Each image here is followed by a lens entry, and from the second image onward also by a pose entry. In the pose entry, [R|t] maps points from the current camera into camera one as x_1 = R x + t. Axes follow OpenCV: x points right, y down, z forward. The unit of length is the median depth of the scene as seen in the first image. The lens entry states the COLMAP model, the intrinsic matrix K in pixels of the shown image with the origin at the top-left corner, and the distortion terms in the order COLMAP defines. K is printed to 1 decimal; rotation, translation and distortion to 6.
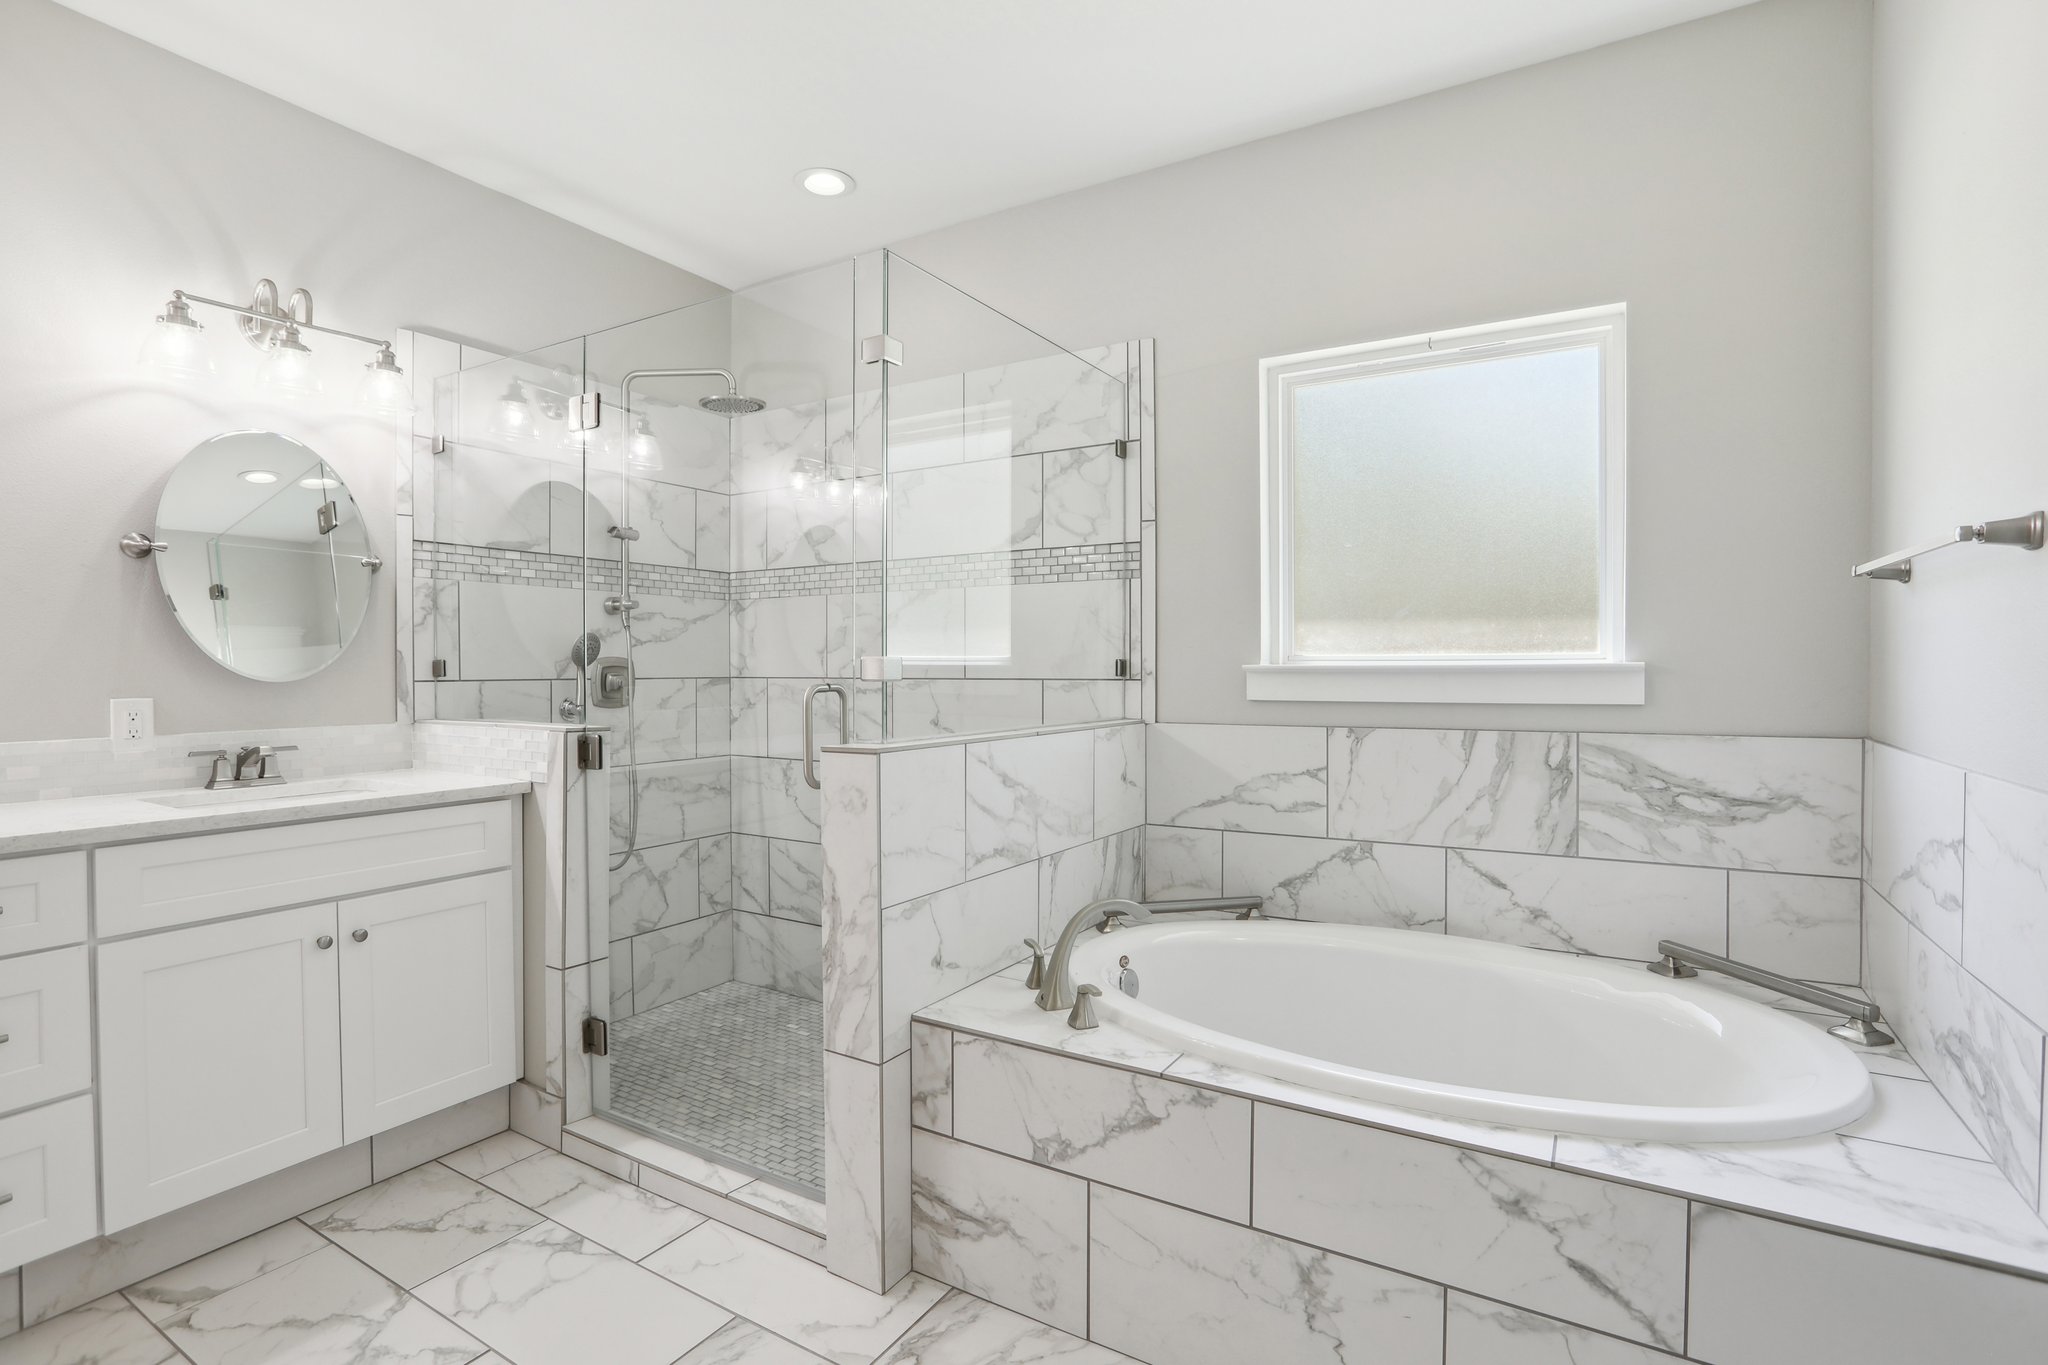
lens RADIAL K [[982.5, 0, 1034.3], [0, 982.5, 671.3], [0, 0, 1]] dist [-0.056965, 0.031009]
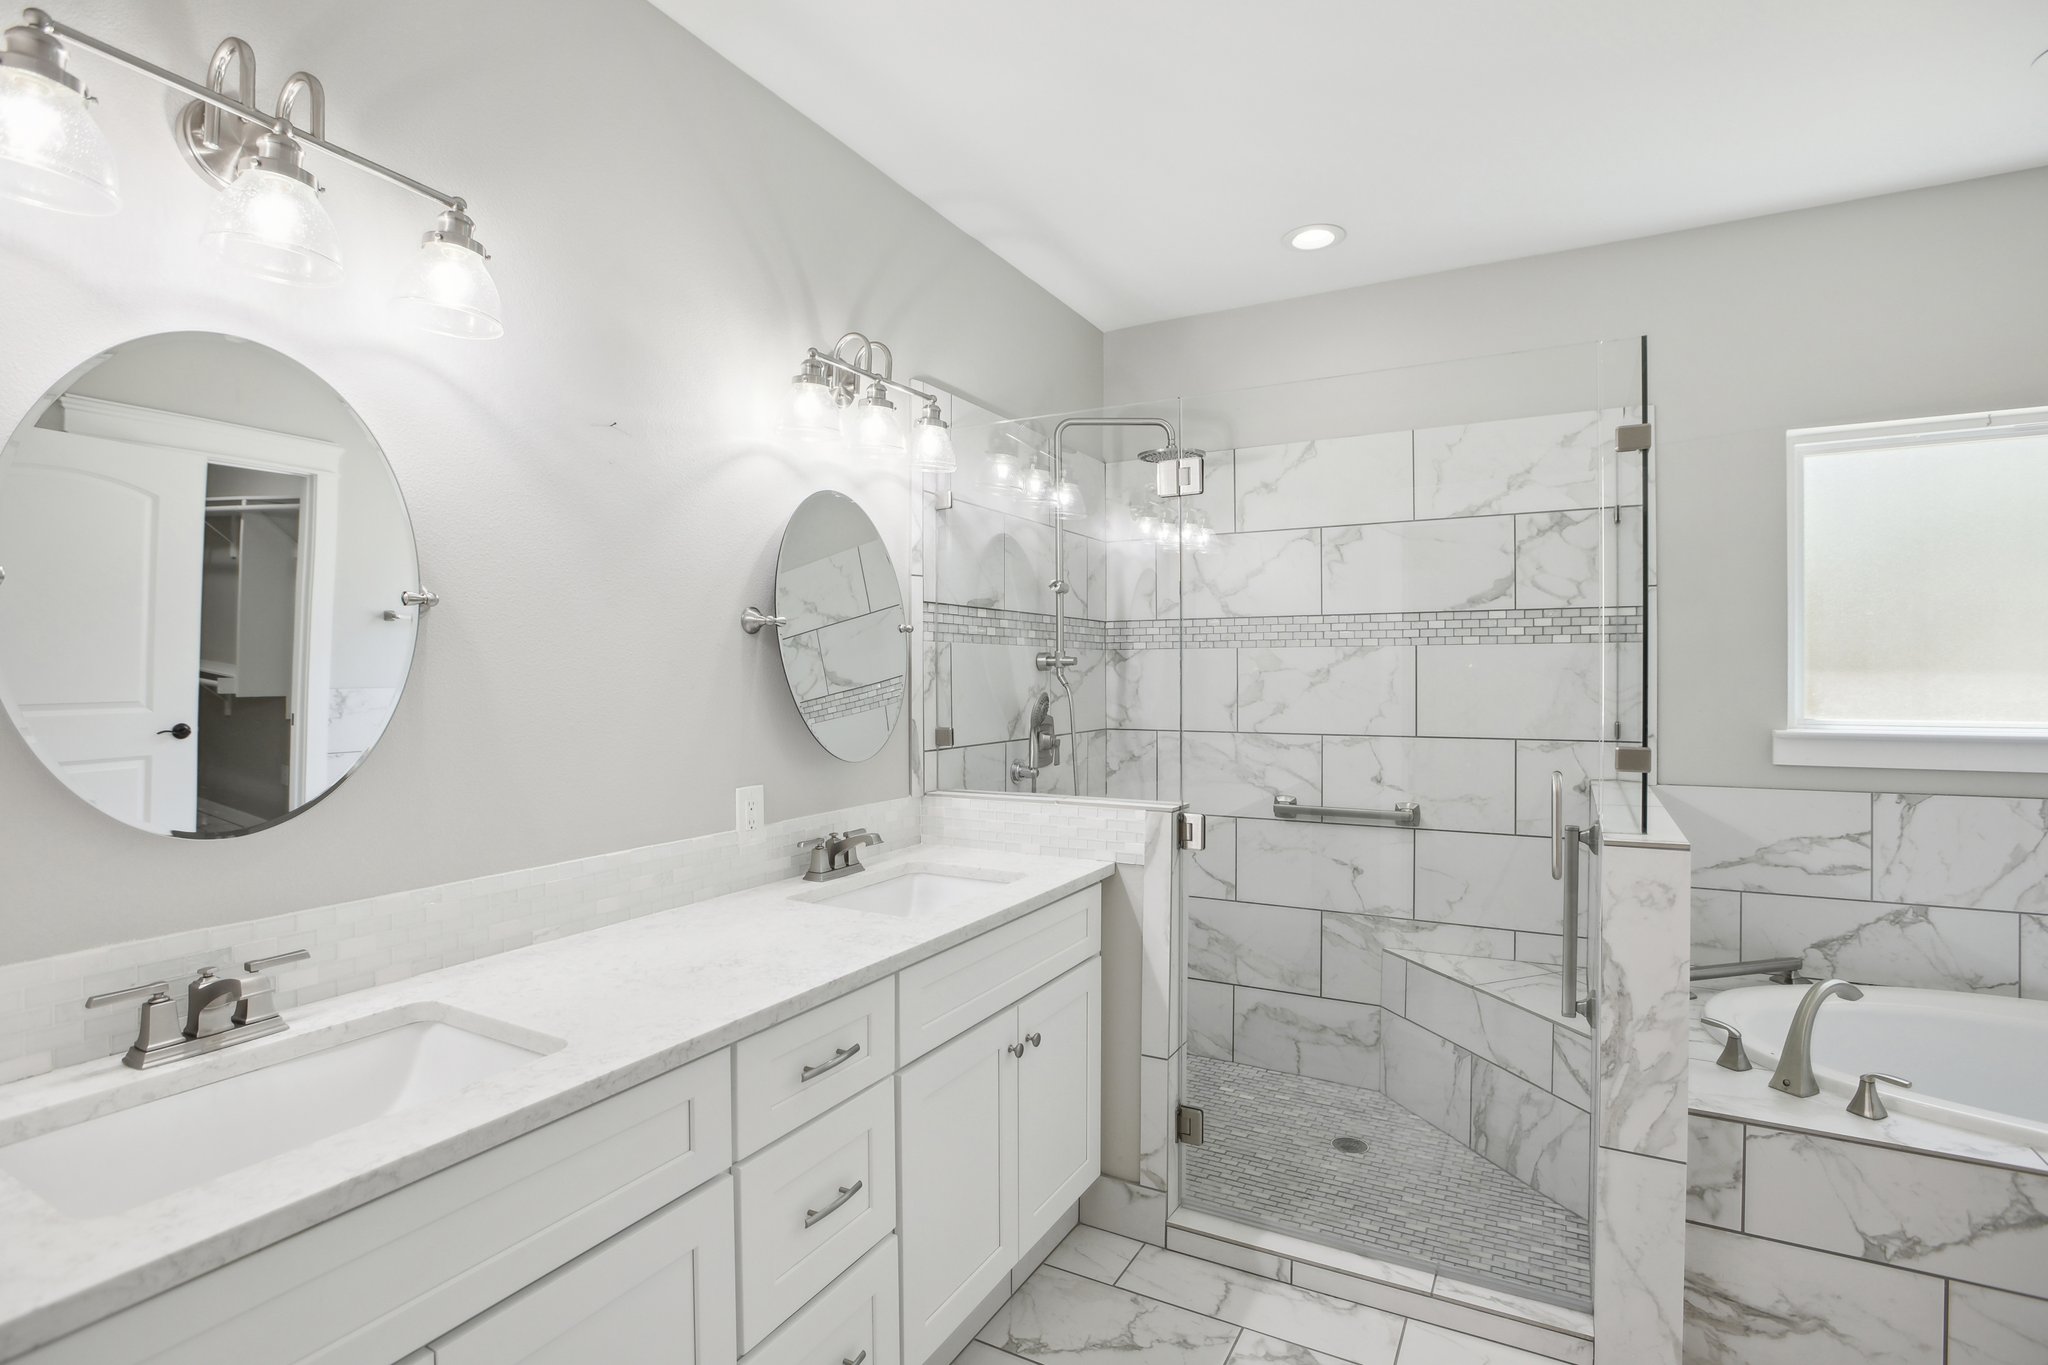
lens RADIAL K [[978.1, 0, 1028.0], [0, 978.1, 675.0], [0, 0, 1]] dist [-0.033151, 0.012124]
pose [[0.998940, -0.002885, 0.045935, -0.578714], [0.002943, 0.999995, -0.001202, -0.061895], [-0.045931, 0.001336, 0.998944, 0.034959]]
